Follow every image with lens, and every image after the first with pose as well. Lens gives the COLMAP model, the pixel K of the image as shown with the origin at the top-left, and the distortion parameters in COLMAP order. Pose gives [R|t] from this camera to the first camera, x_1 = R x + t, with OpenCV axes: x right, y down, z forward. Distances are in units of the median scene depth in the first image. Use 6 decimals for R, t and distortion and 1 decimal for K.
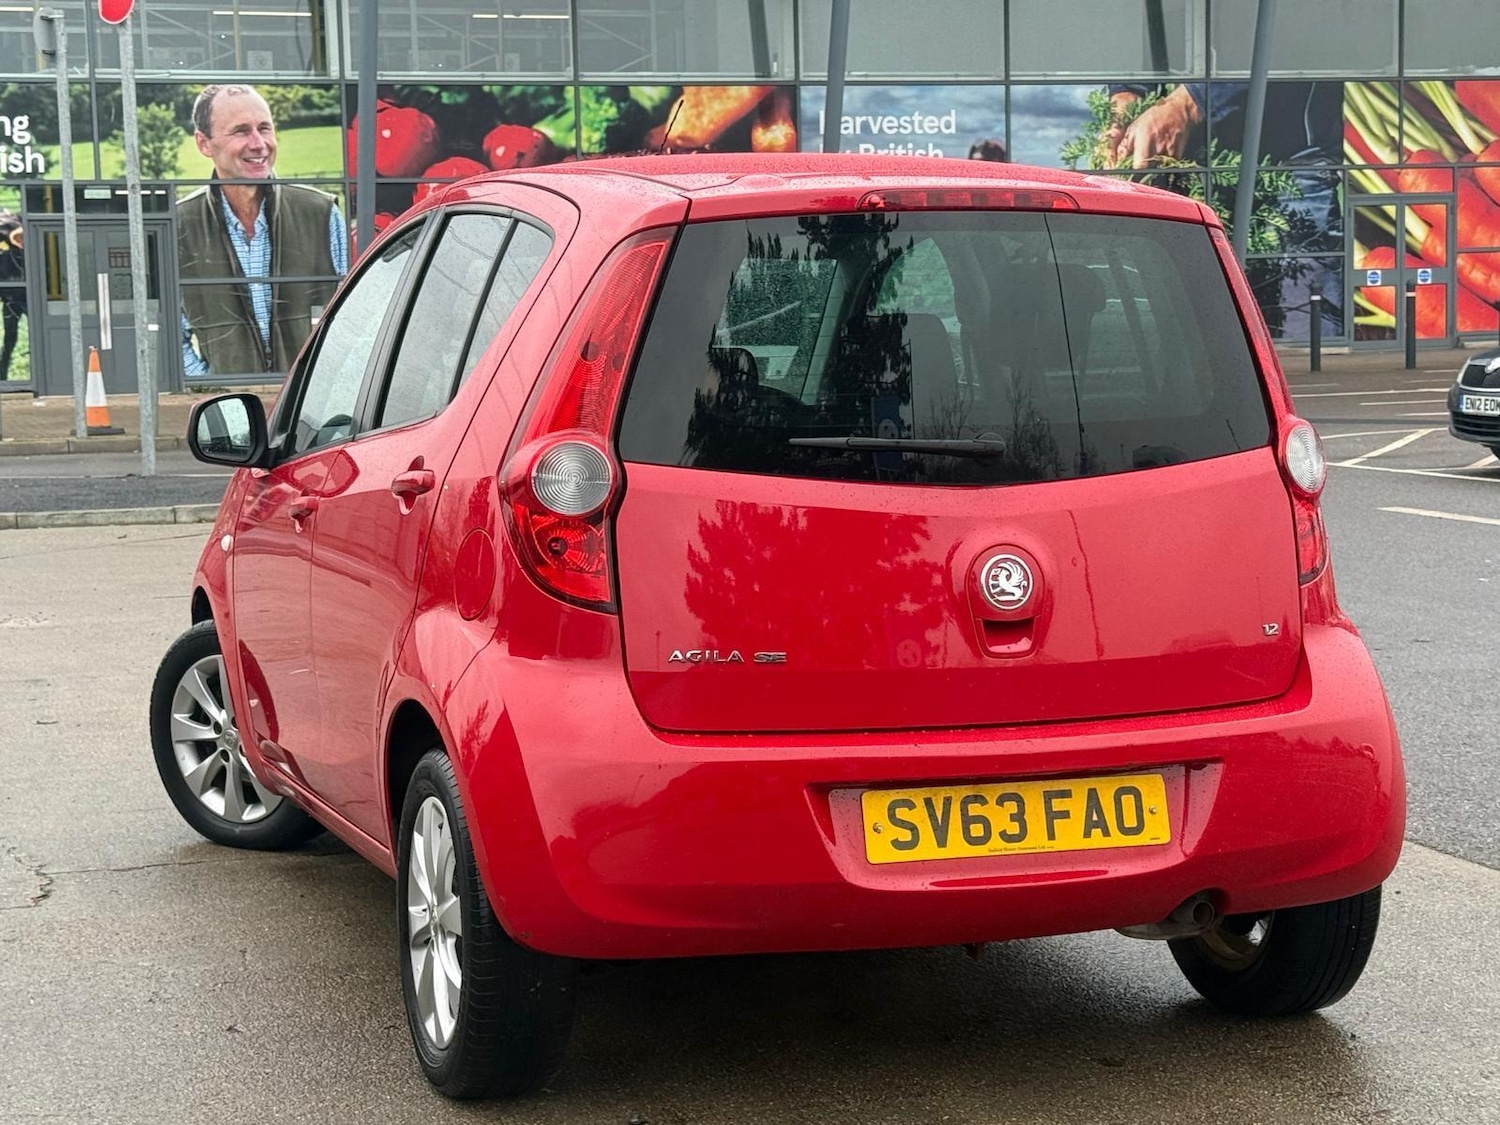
lens RADIAL K [[2754.2, 0, 714.8], [0, 2754.2, 556.2], [0, 0, 1]] dist [0.106920, 0.000000]
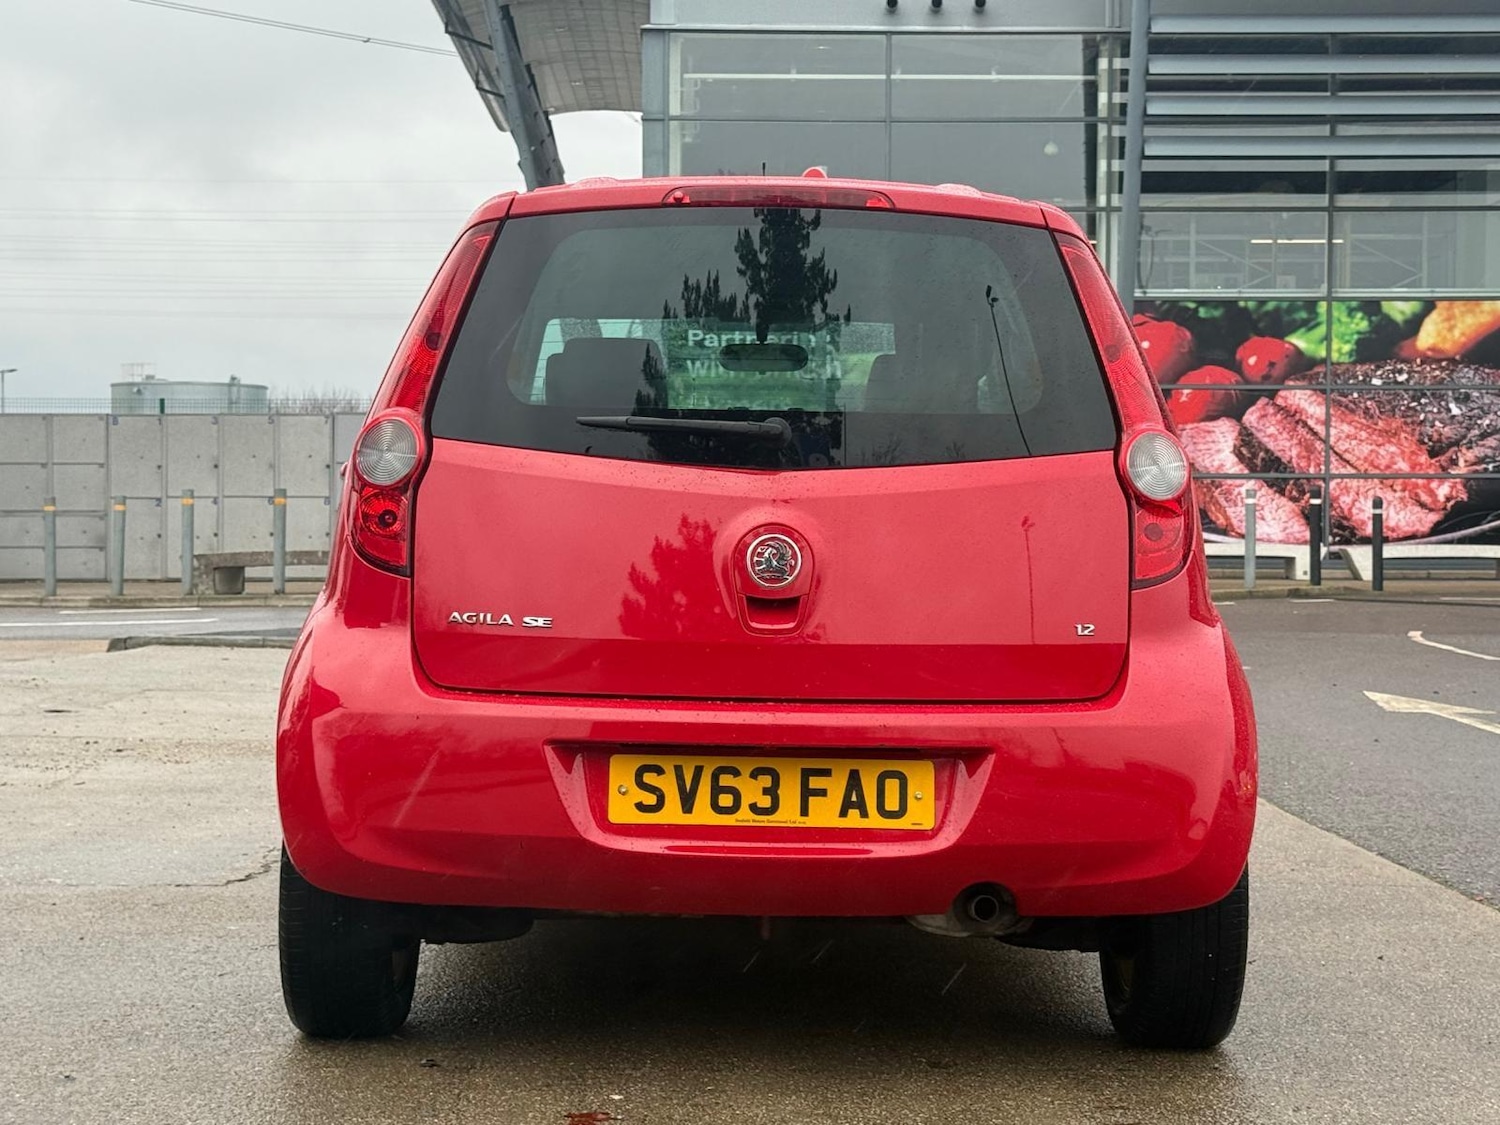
lens RADIAL K [[2519.0, 0, 757.0], [0, 2519.0, 562.4], [0, 0, 1]] dist [0.097522, 0.000000]
pose [[0.953674, 0.030656, -0.299274, 0.299235], [-0.052702, 0.996435, -0.065873, 0.056675], [0.296188, 0.078594, 0.951890, 0.084892]]
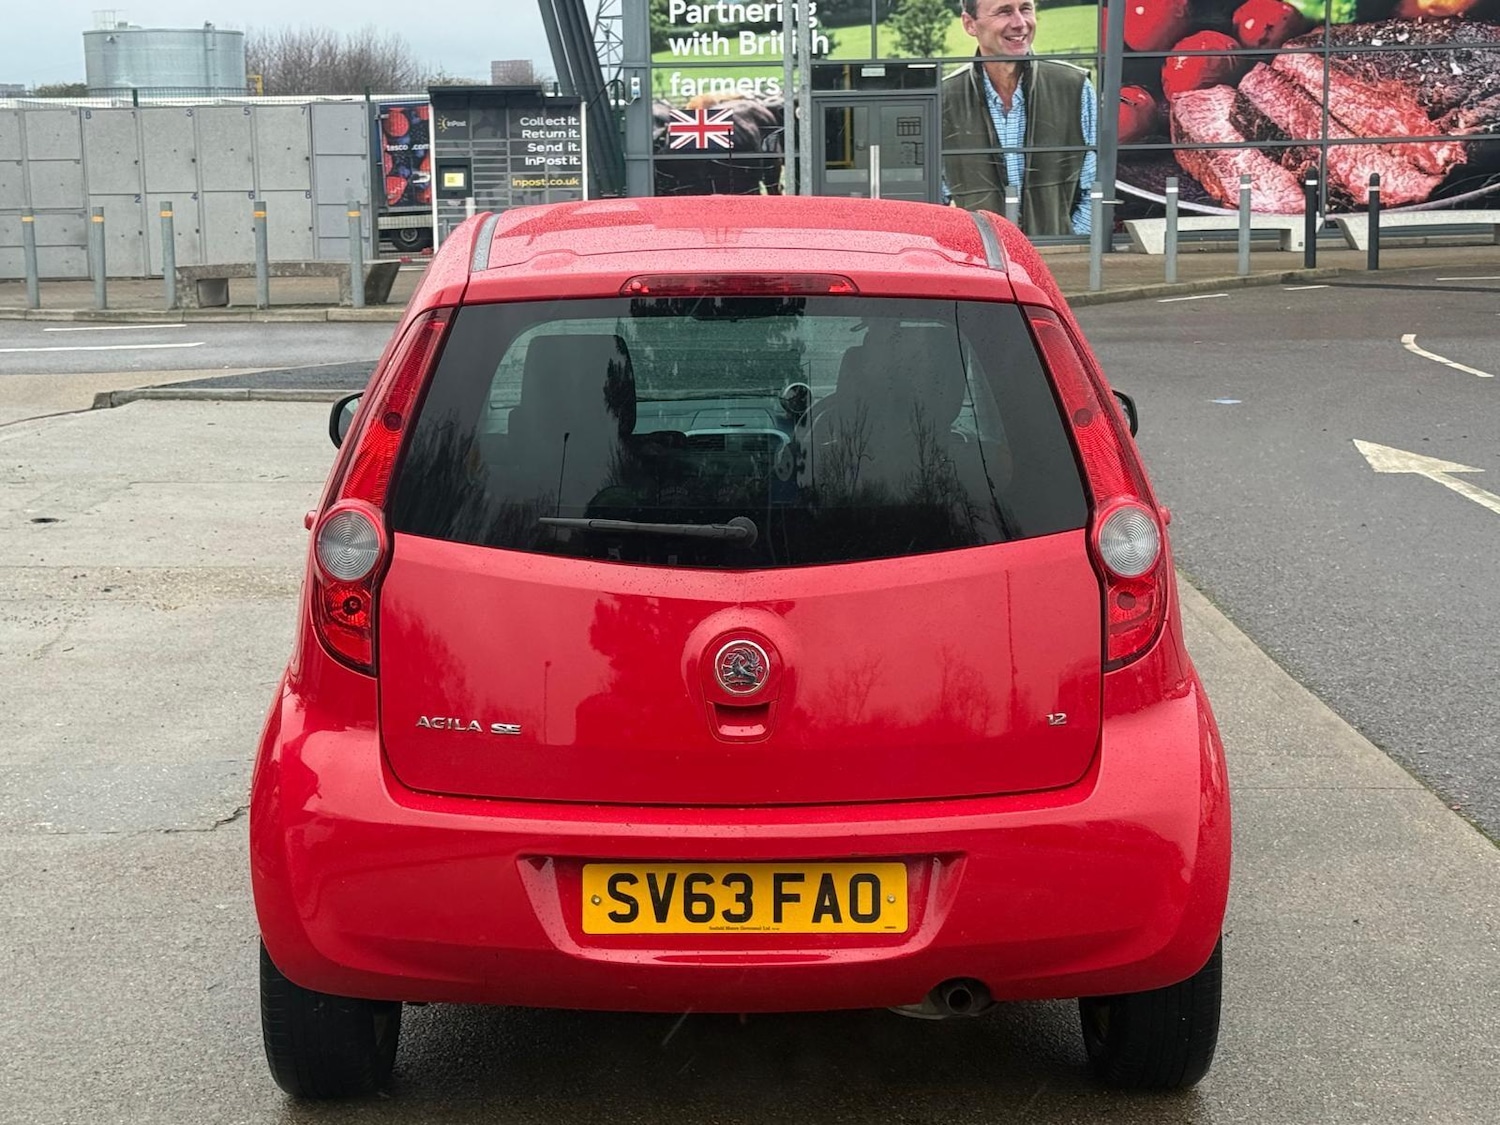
lens RADIAL K [[2519.0, 0, 743.6], [0, 2519.0, 557.1], [0, 0, 1]] dist [0.097522, 0.000000]
pose [[0.953620, 0.051099, -0.296643, 0.298773], [-0.030710, 0.996860, 0.072991, -0.077810], [0.299442, -0.060496, 0.952195, 0.094609]]
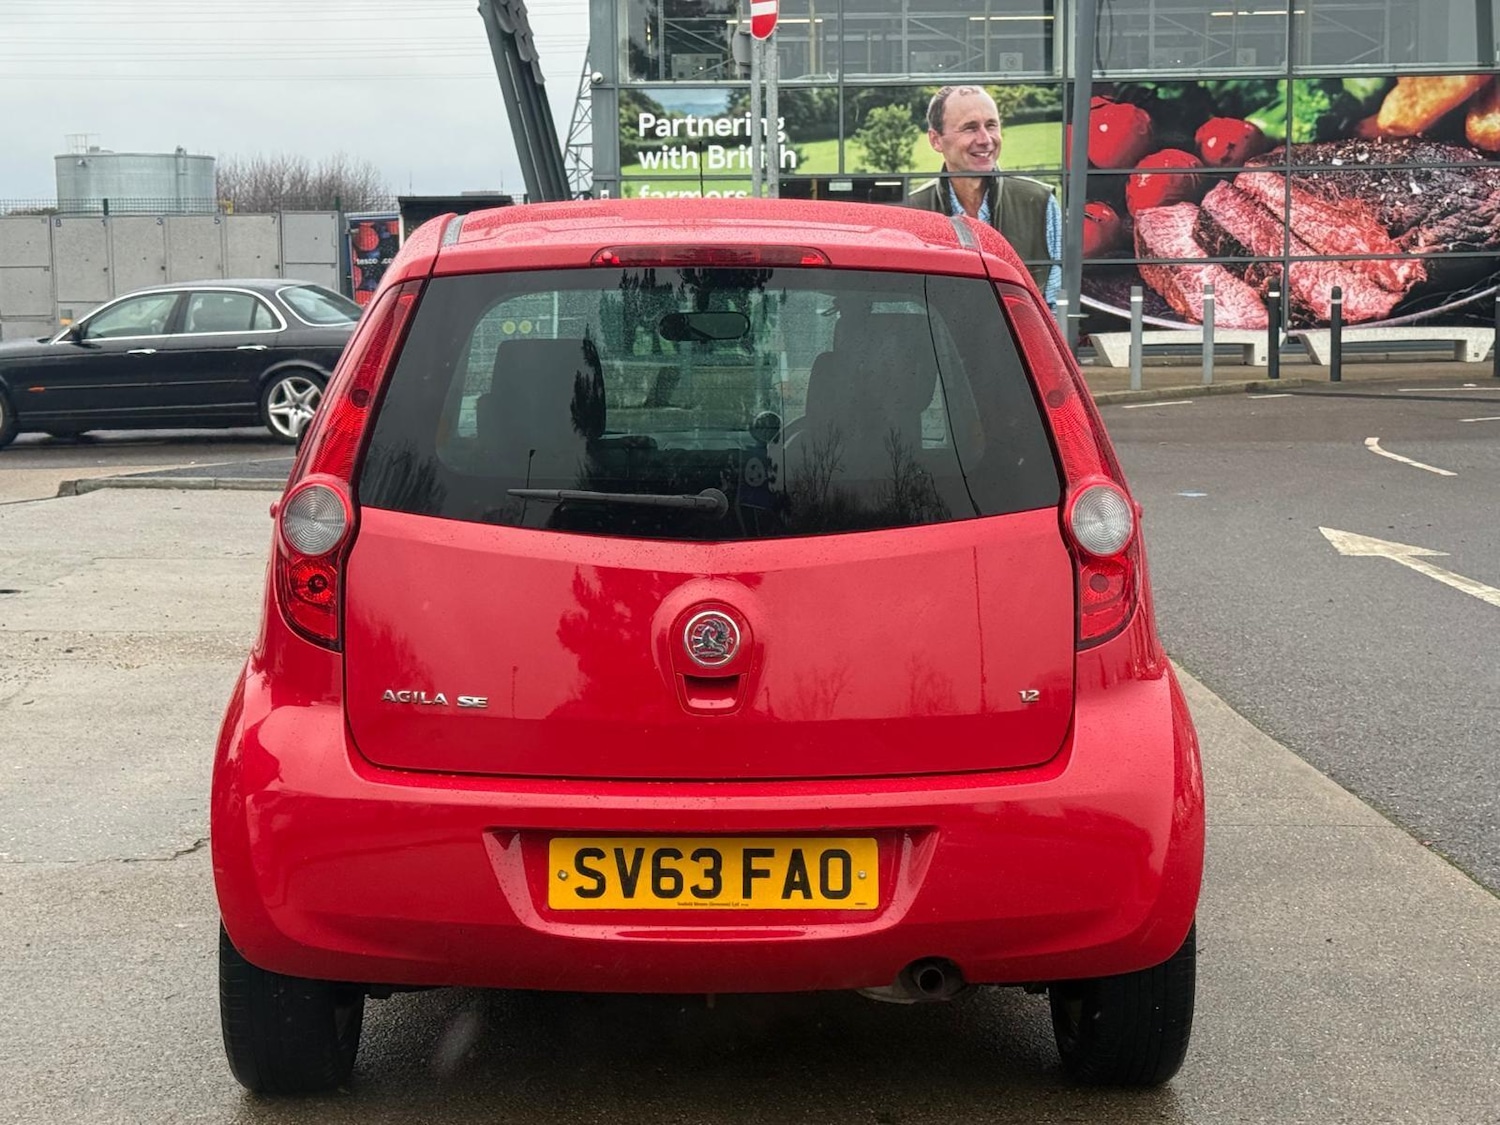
lens RADIAL K [[2519.0, 0, 743.5], [0, 2519.0, 567.4], [0, 0, 1]] dist [0.097522, 0.000000]
pose [[0.957315, 0.042310, -0.285935, 0.297776], [-0.035865, 0.998971, 0.027743, -0.033451], [0.286815, -0.016304, 0.957847, 0.098501]]
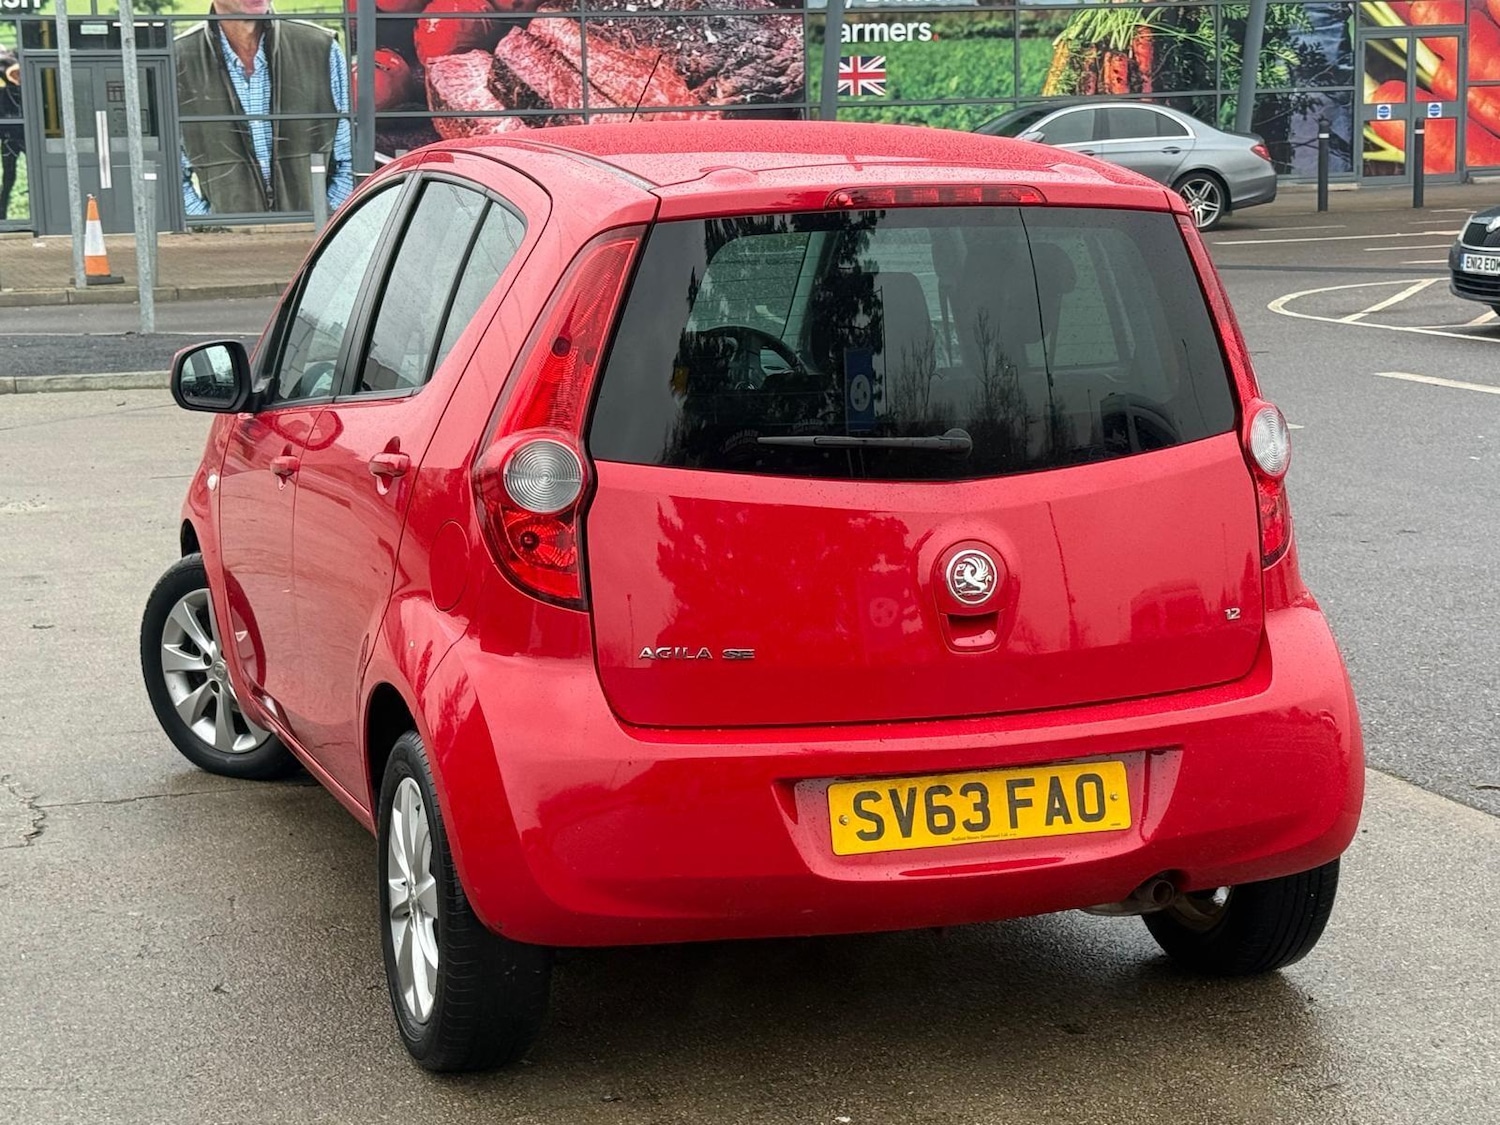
lens RADIAL K [[2755.7, 0, 737.1], [0, 2755.7, 551.2], [0, 0, 1]] dist [0.105270, 0.000000]
pose [[0.999988, -0.000701, 0.004904, 0.011297], [0.000396, 0.998088, 0.061801, -0.049672], [-0.004937, -0.061798, 0.998076, -0.011433]]
